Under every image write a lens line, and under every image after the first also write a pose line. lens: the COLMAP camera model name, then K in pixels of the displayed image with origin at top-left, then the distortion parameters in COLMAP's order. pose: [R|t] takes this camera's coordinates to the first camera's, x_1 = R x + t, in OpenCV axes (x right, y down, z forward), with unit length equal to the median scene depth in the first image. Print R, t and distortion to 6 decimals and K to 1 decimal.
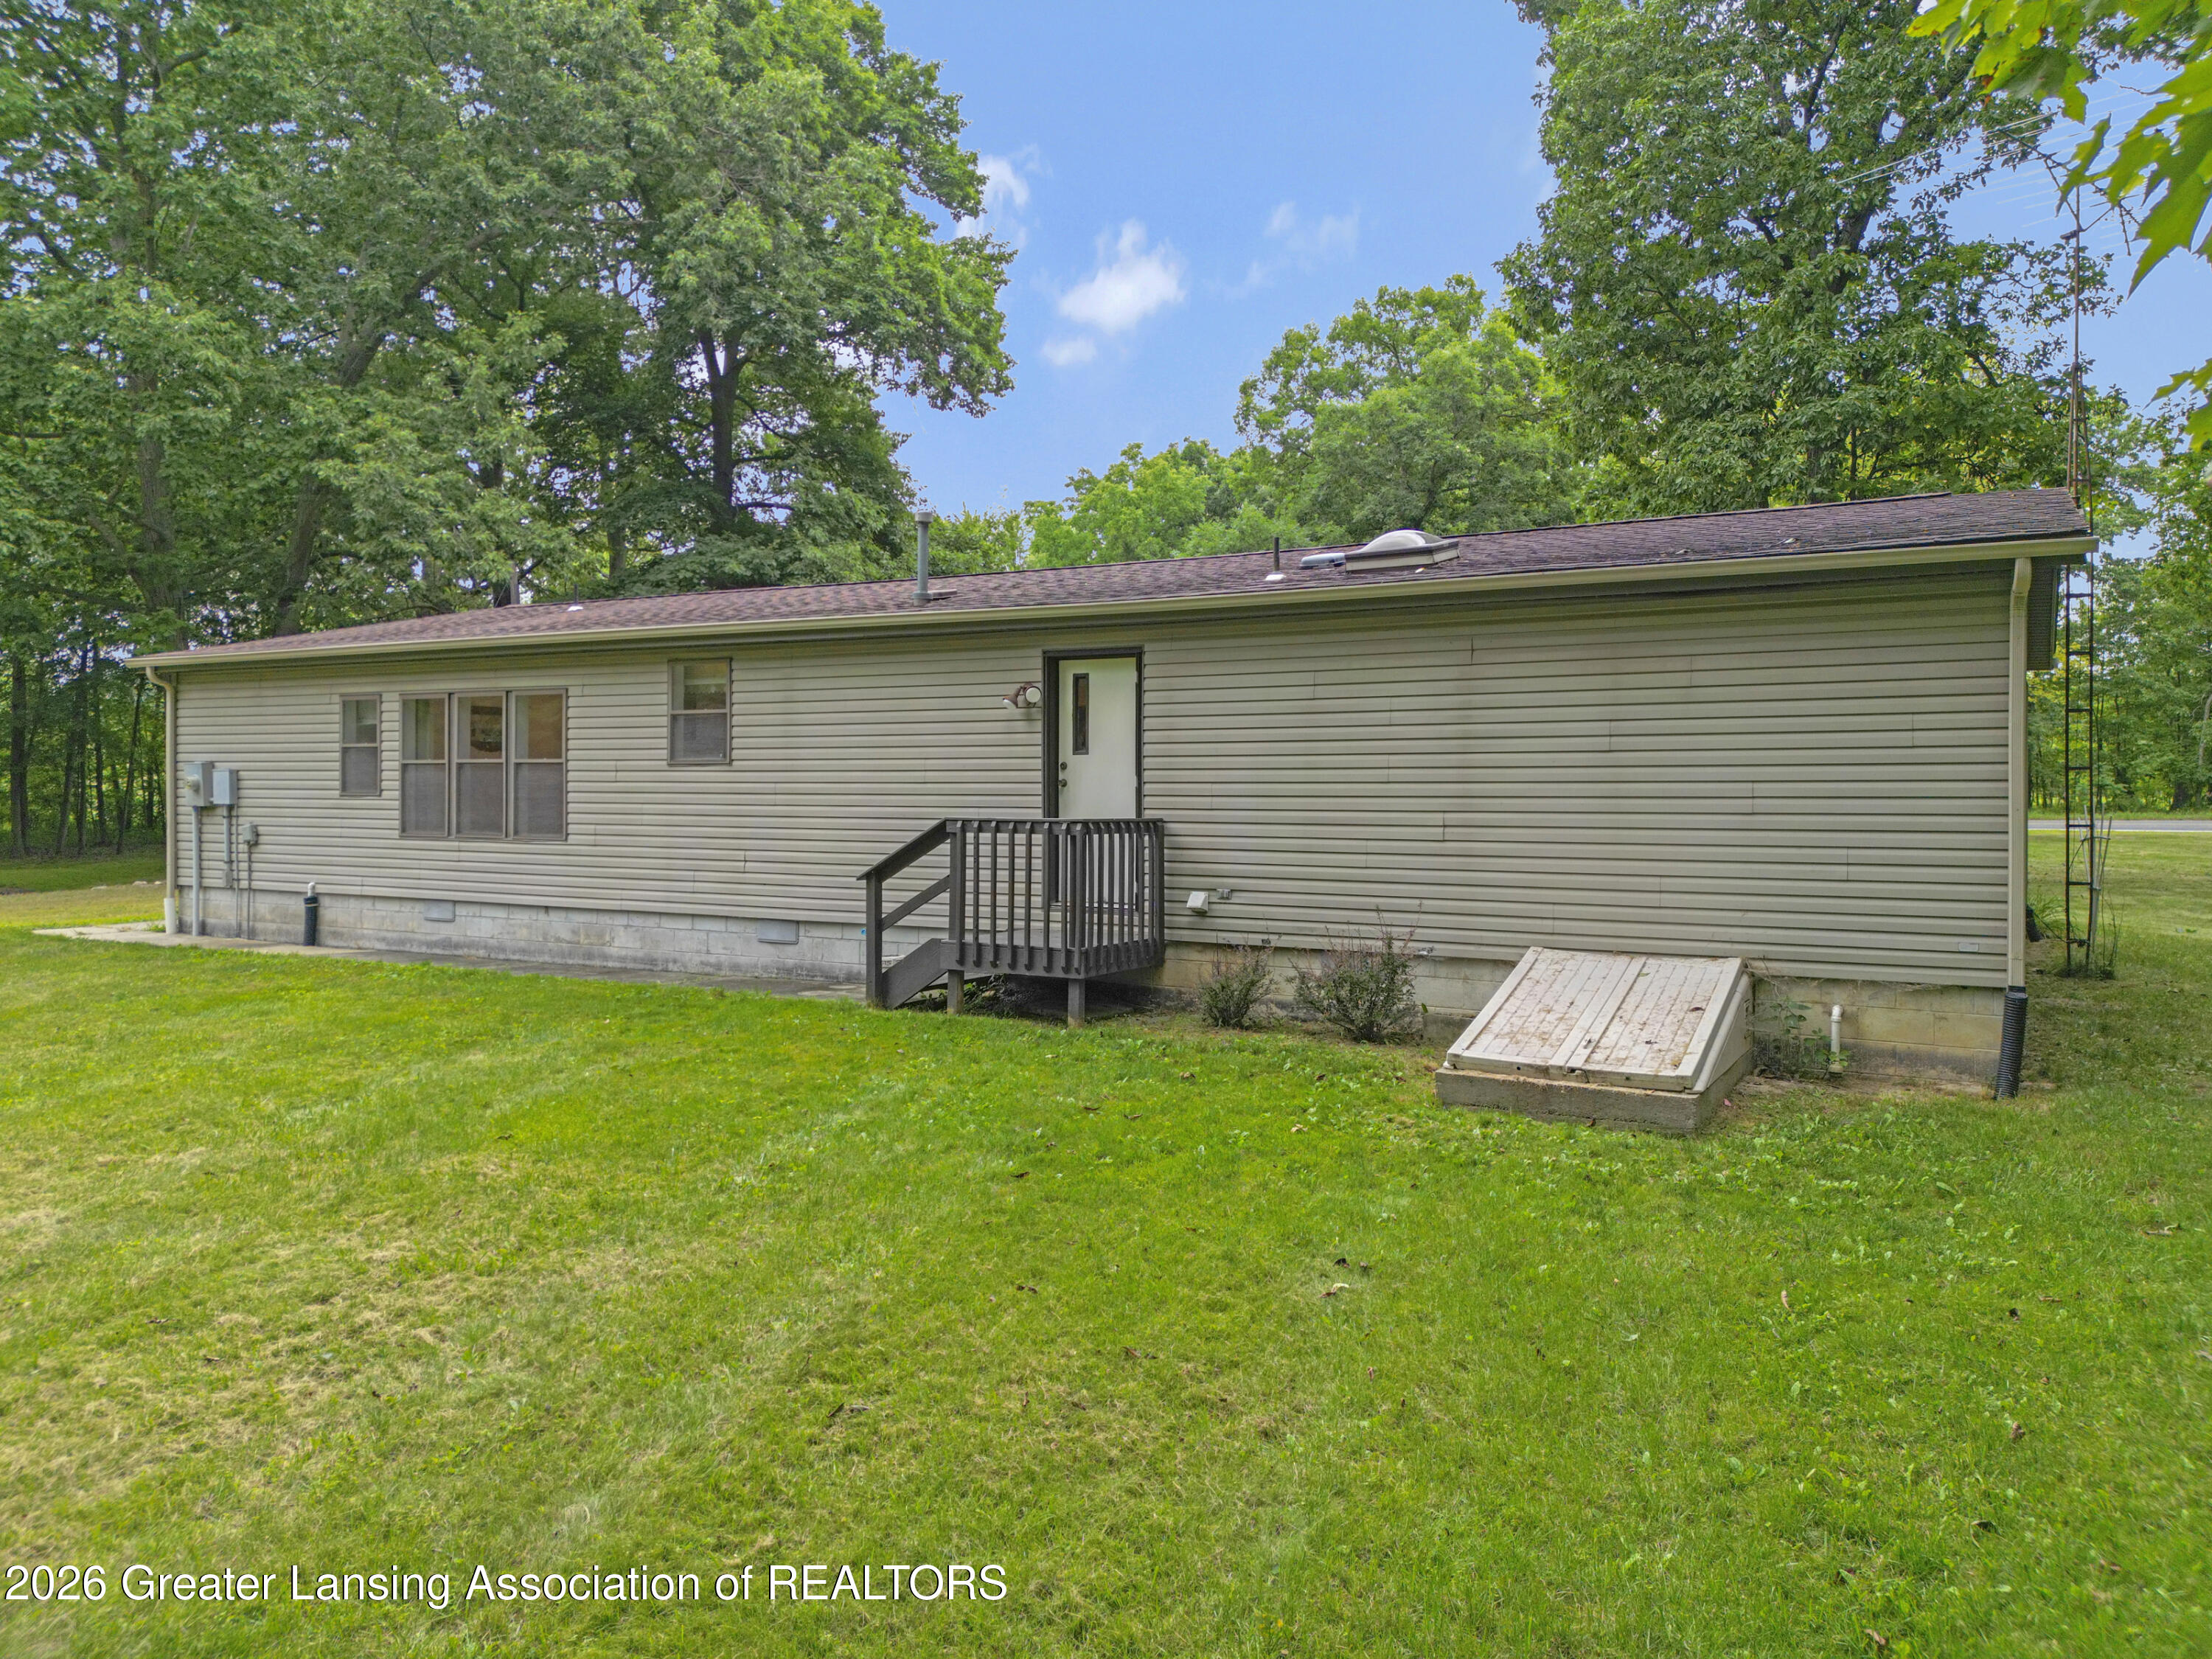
lens RADIAL K [[1581.4, 0, 1107.3], [0, 1581.4, 811.6], [0, 0, 1]] dist [0.098536, -0.095050]
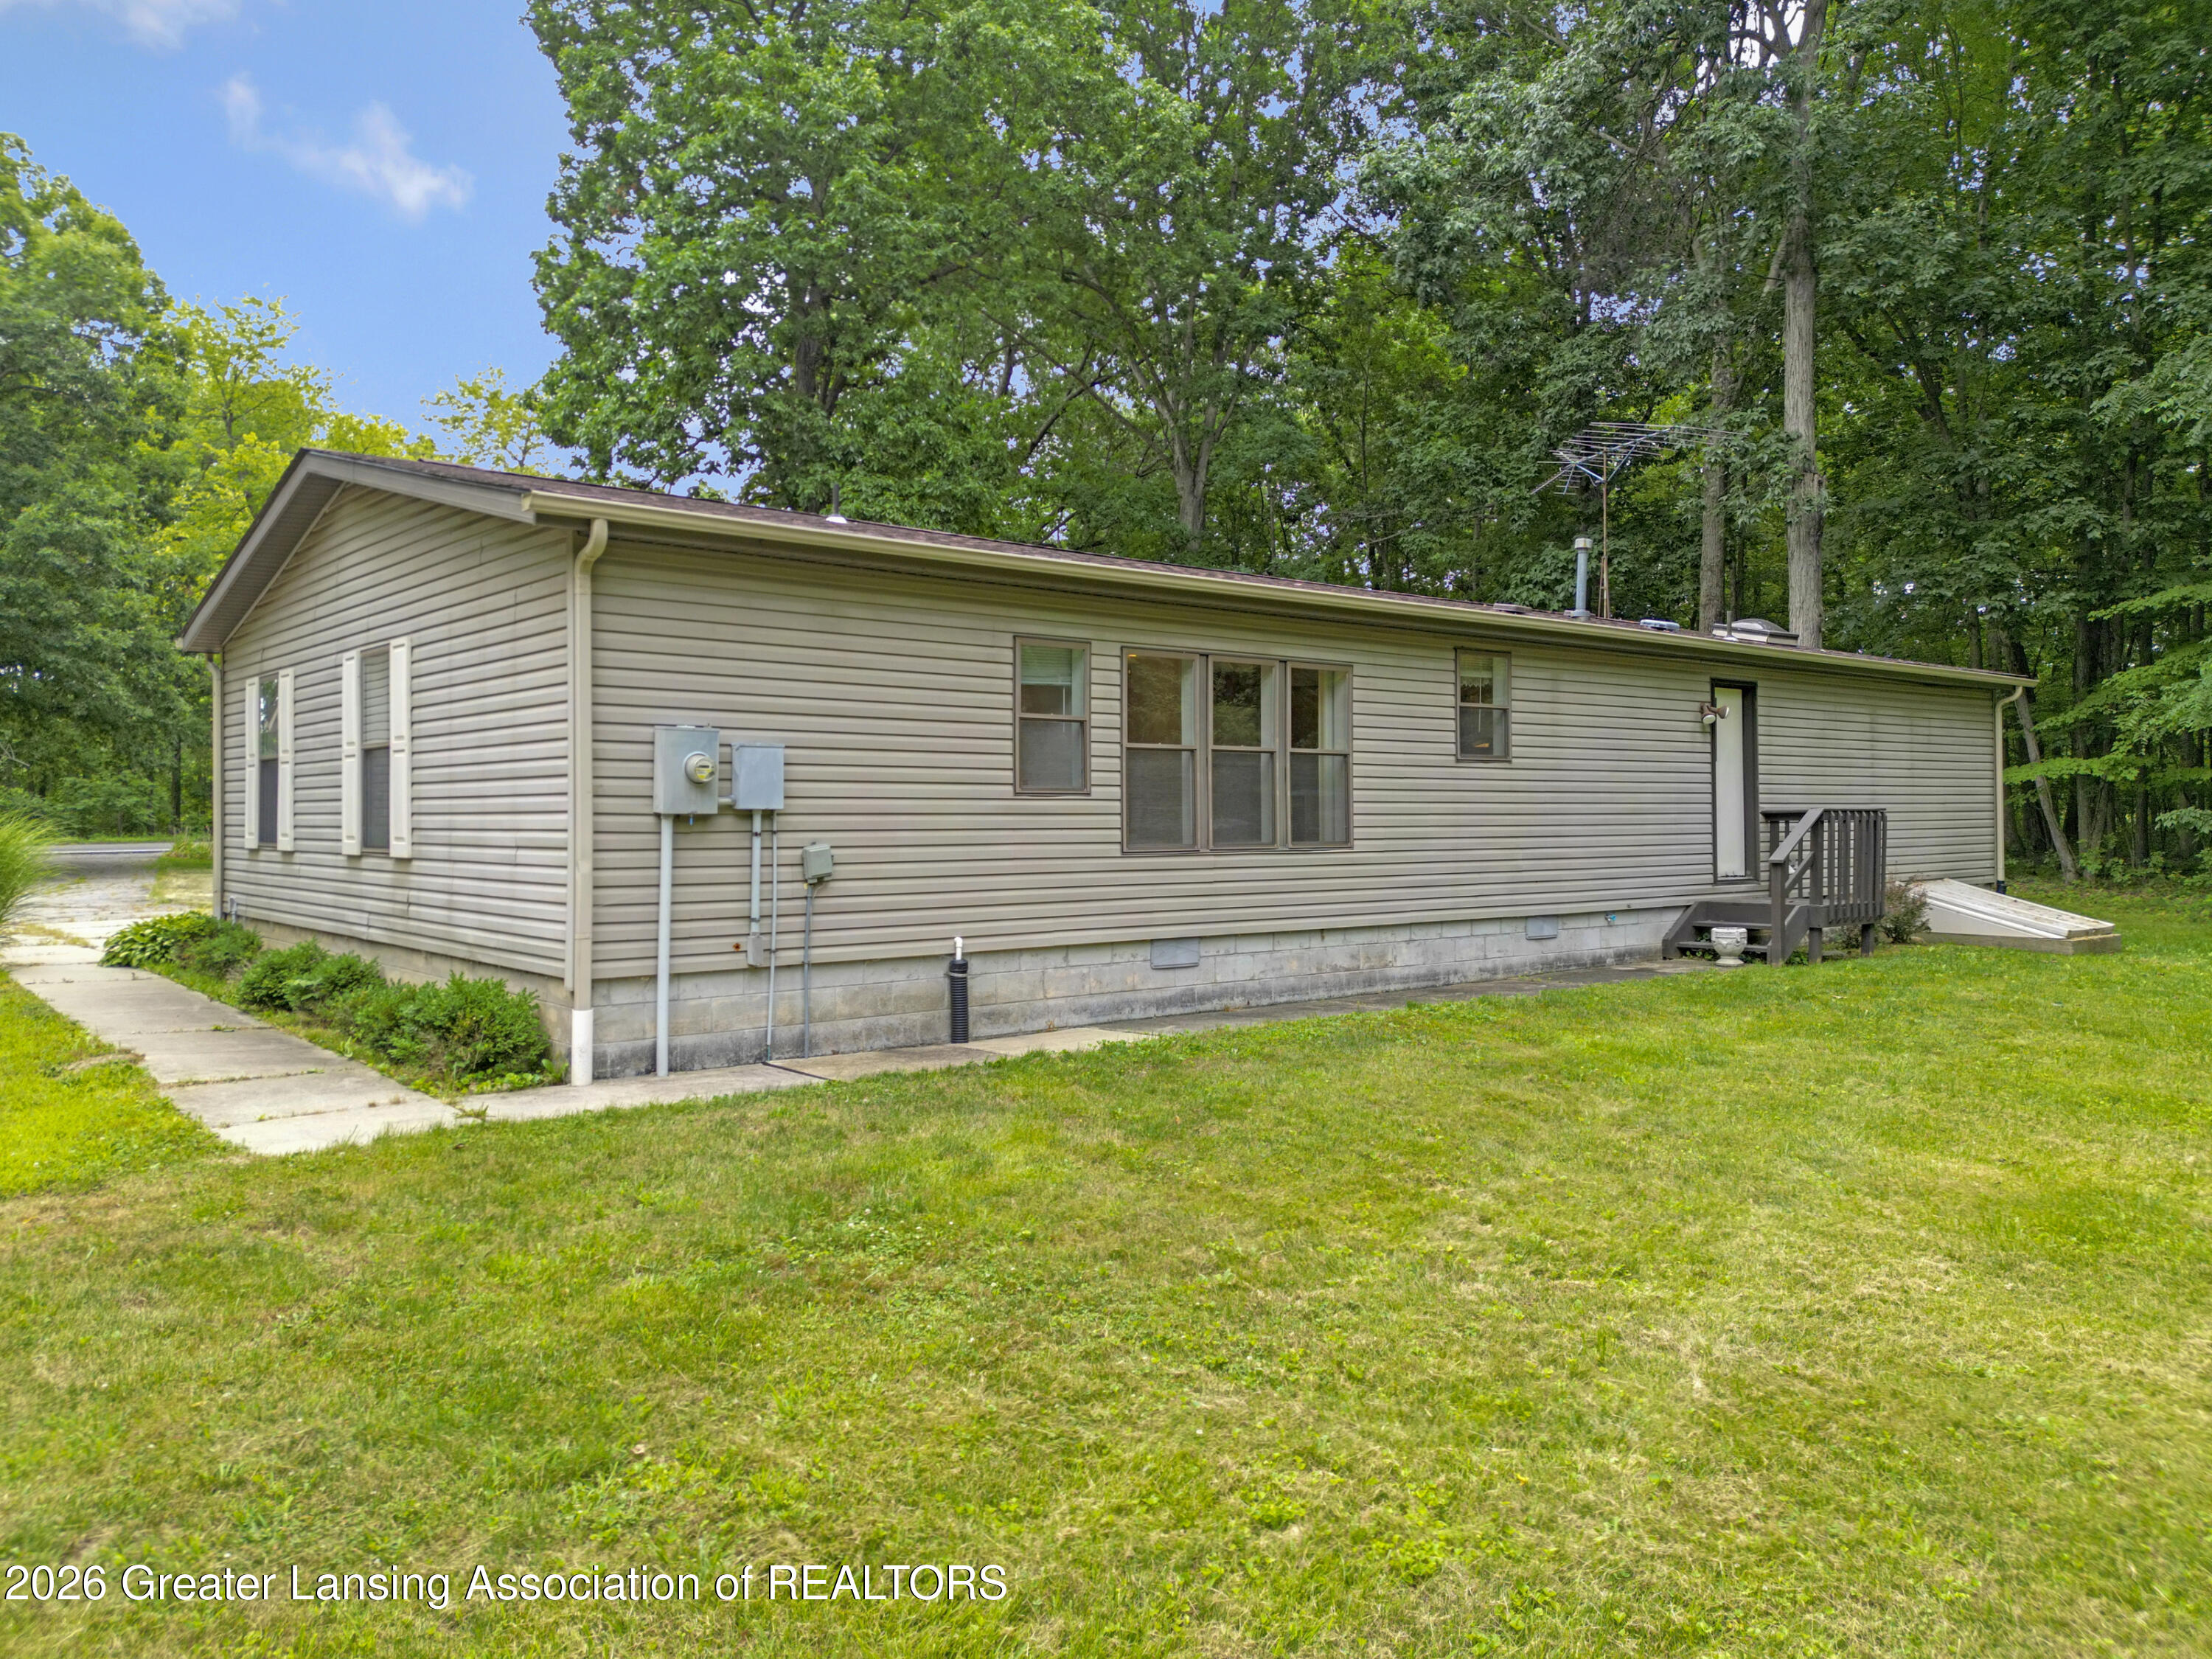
lens RADIAL K [[1581.4, 0, 1107.3], [0, 1581.4, 811.6], [0, 0, 1]] dist [0.098536, -0.095050]
pose [[0.341819, -0.002240, 0.939763, -1.144661], [0.017104, 0.999846, -0.003838, 0.000213], [-0.939610, 0.017386, 0.341805, 0.823420]]
